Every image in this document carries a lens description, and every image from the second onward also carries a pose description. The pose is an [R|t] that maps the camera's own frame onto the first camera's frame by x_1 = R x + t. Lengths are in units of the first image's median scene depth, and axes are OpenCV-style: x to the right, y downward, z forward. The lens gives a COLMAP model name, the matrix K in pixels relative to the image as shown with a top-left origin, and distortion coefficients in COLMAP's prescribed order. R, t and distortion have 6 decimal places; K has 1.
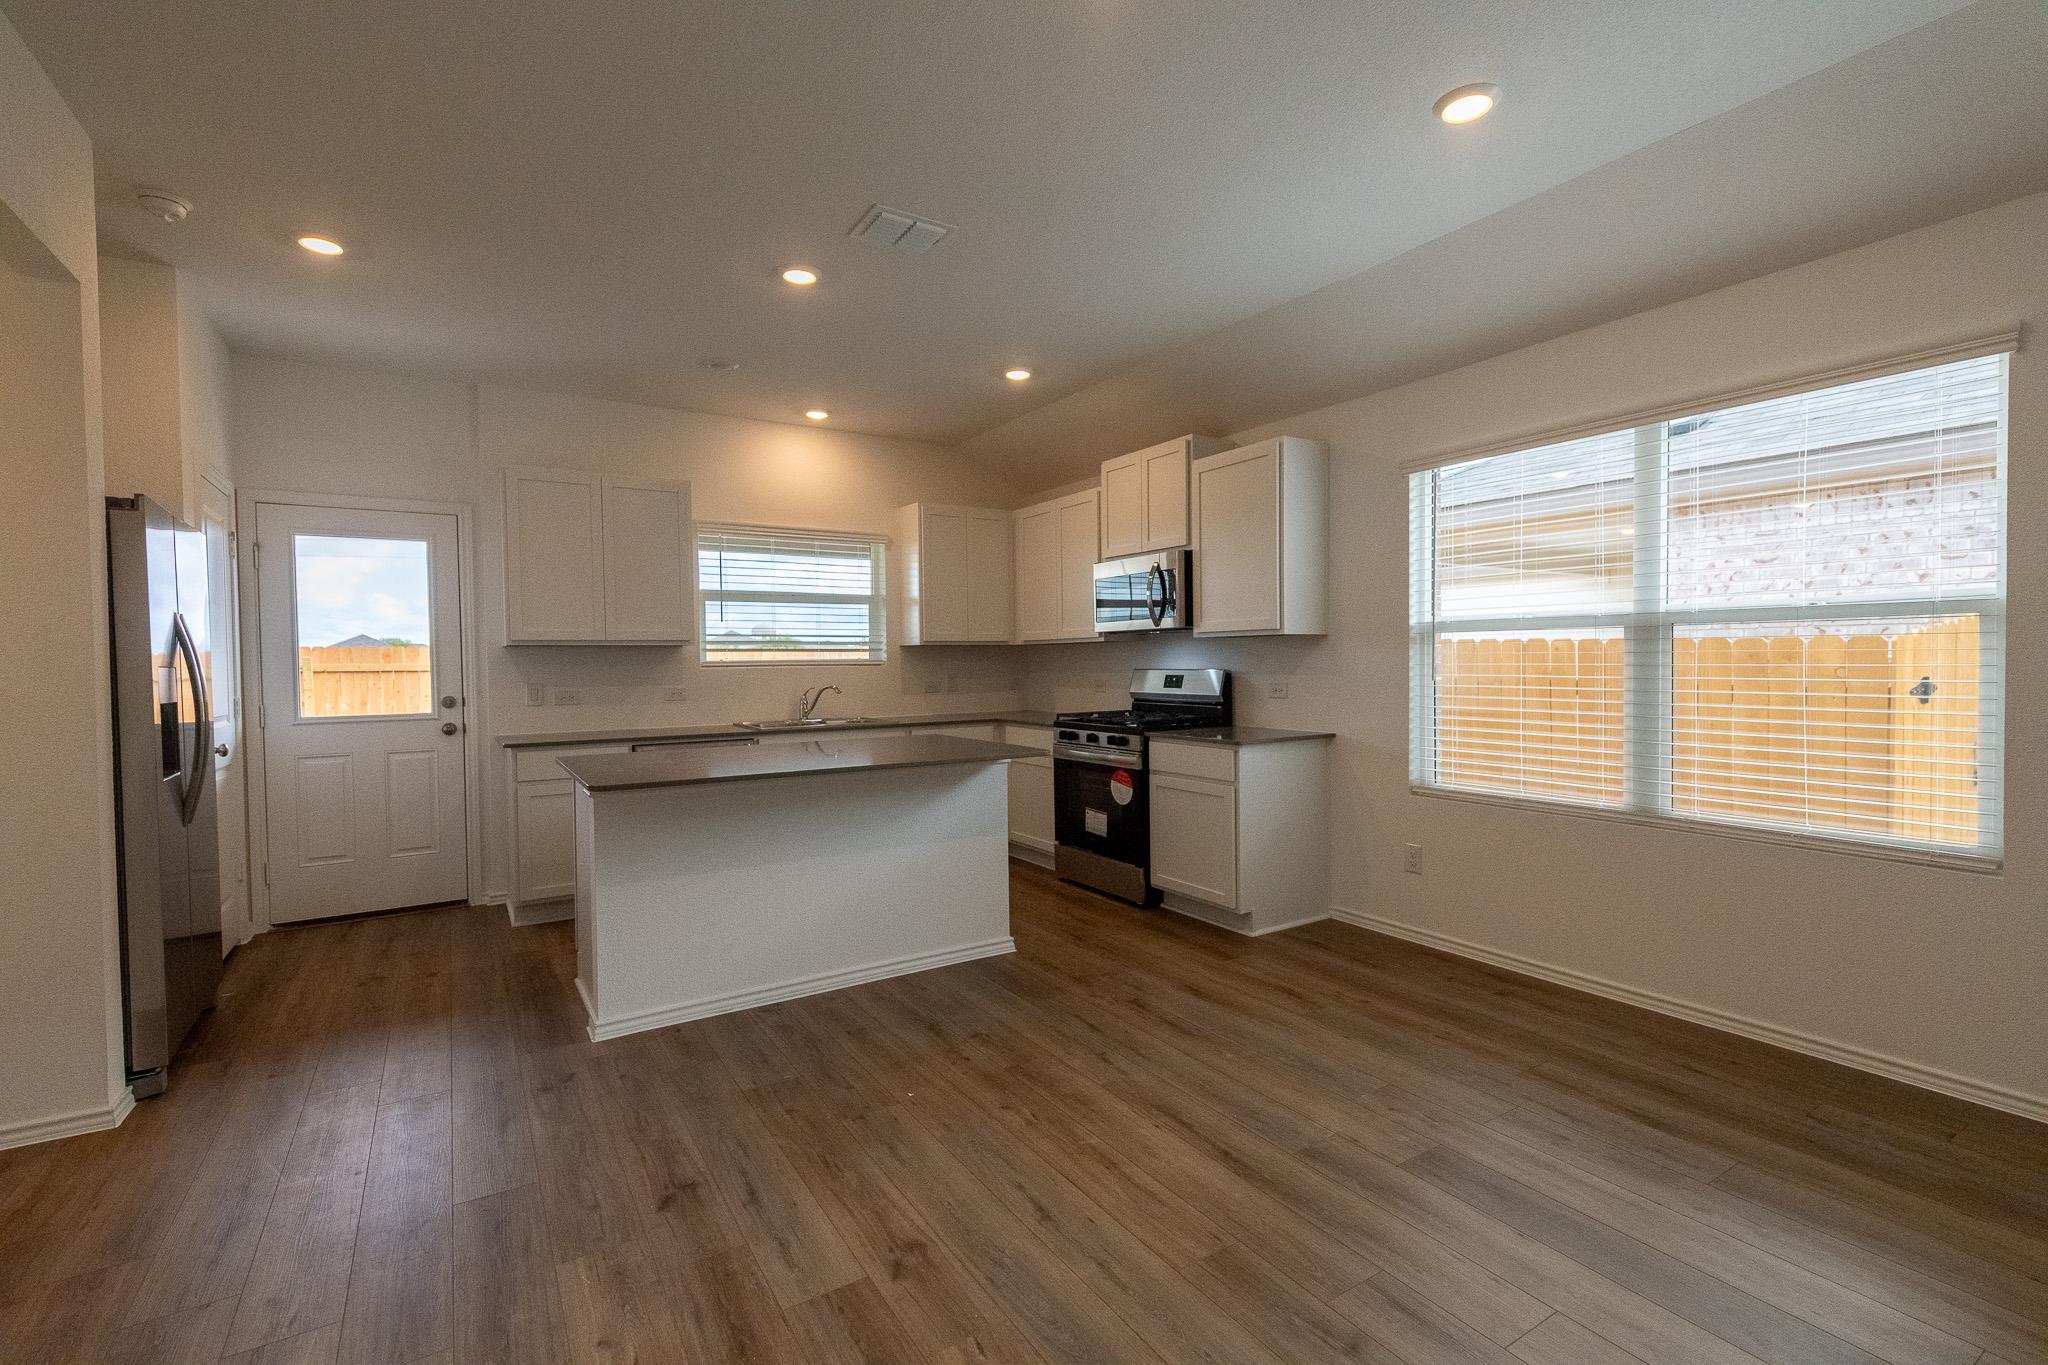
lens RADIAL K [[908.6, 0, 1025.2], [0, 908.6, 680.9], [0, 0, 1]] dist [0.013351, -0.003212]
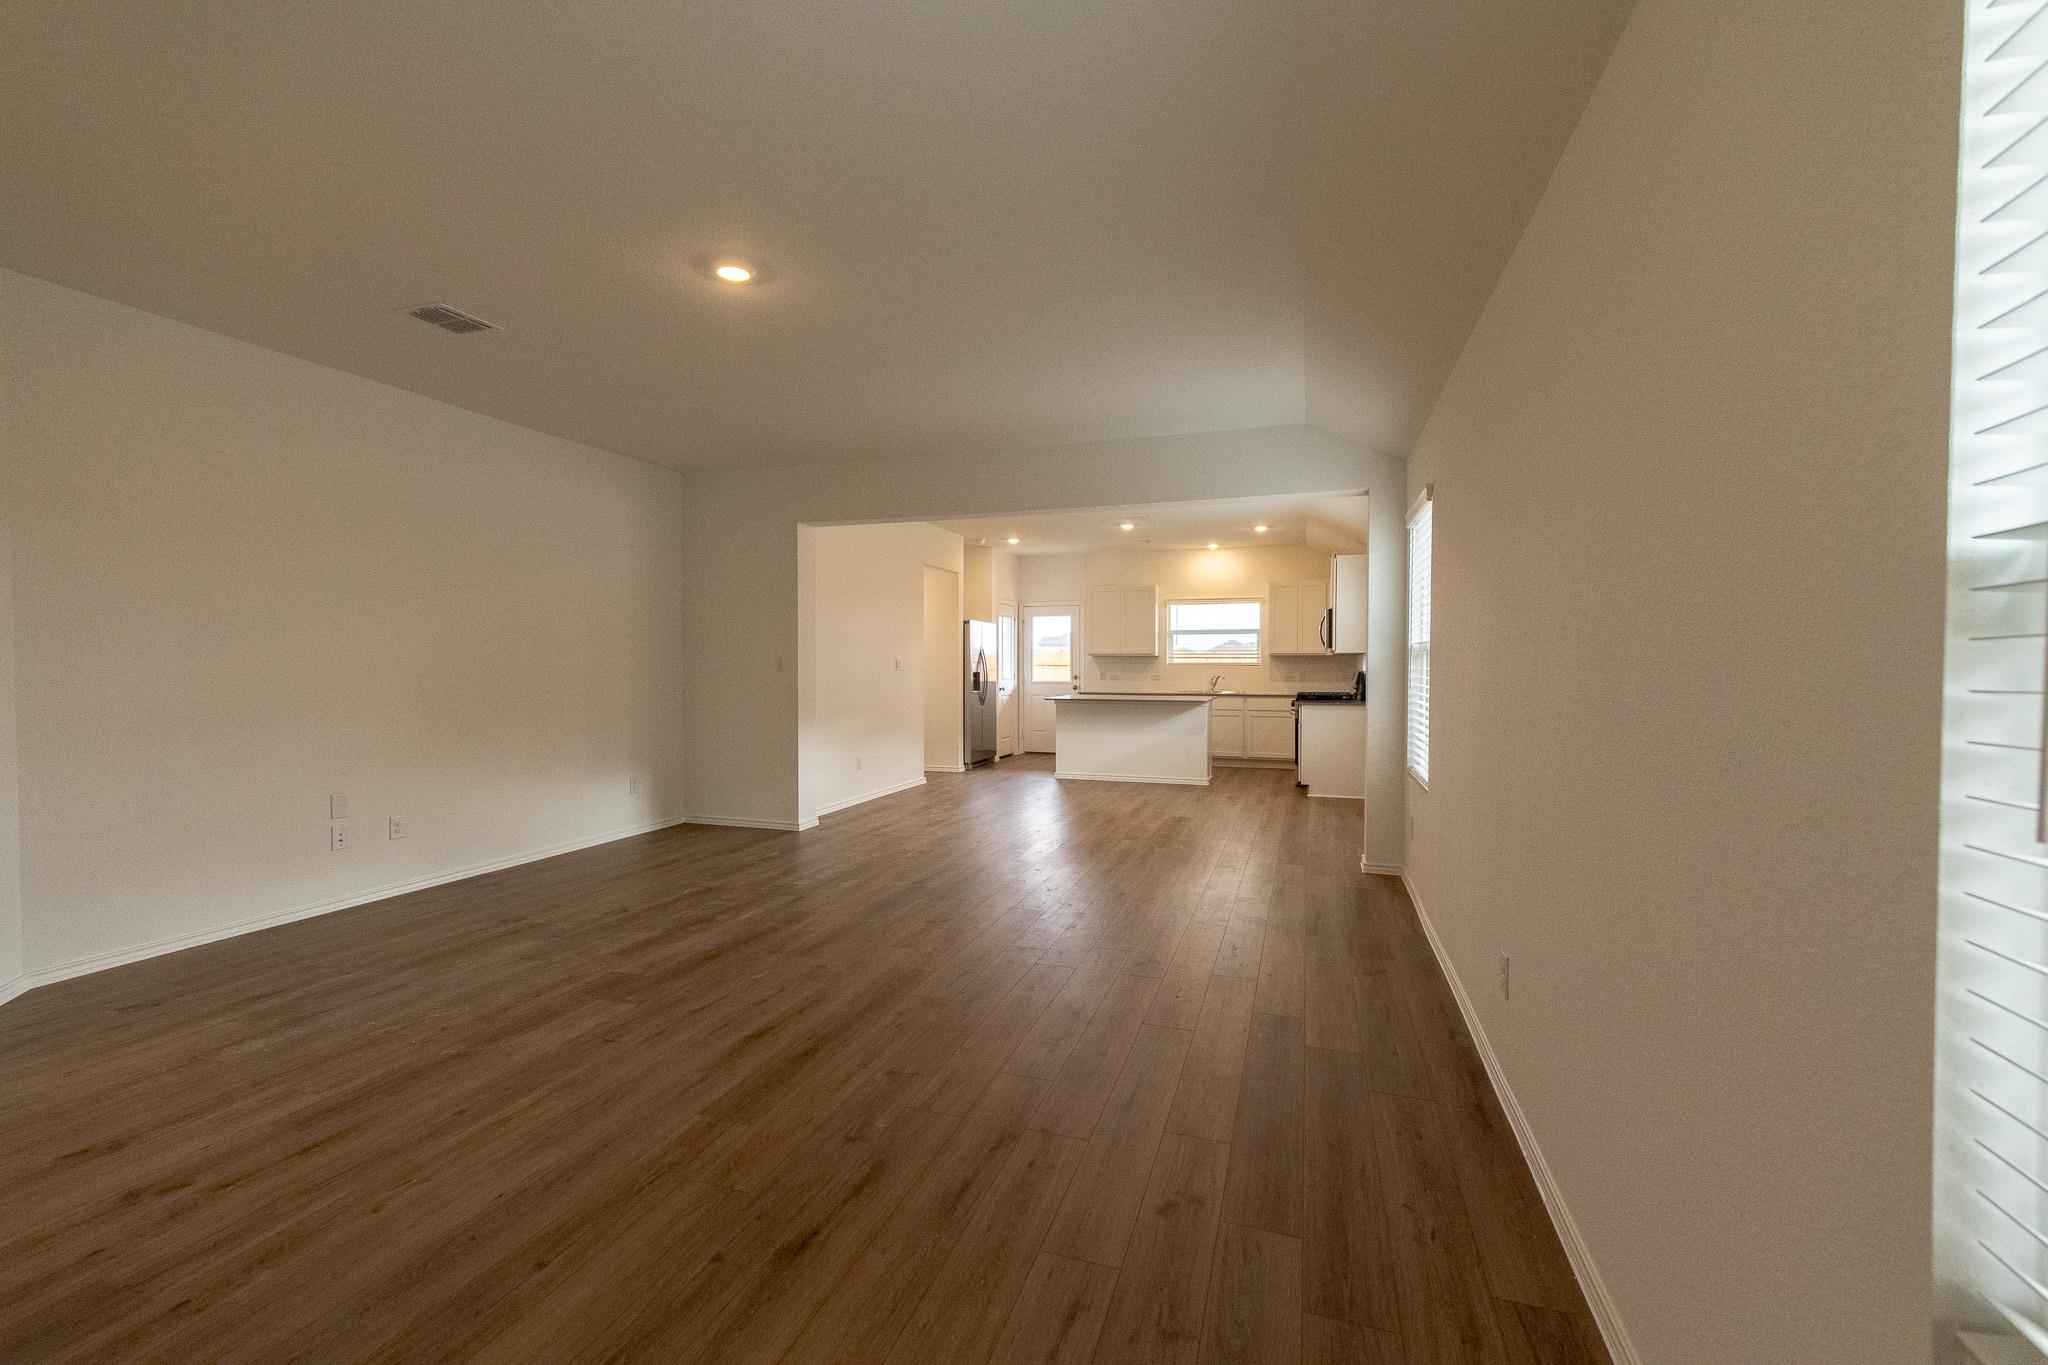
lens RADIAL K [[851.5, 0, 1026.9], [0, 851.5, 673.0], [0, 0, 1]] dist [0.013127, -0.003936]
pose [[0.638208, 0.020999, -0.769578, 1.230656], [-0.027546, 0.999611, 0.004432, 0.004882], [0.769371, 0.018370, 0.638538, -0.706643]]
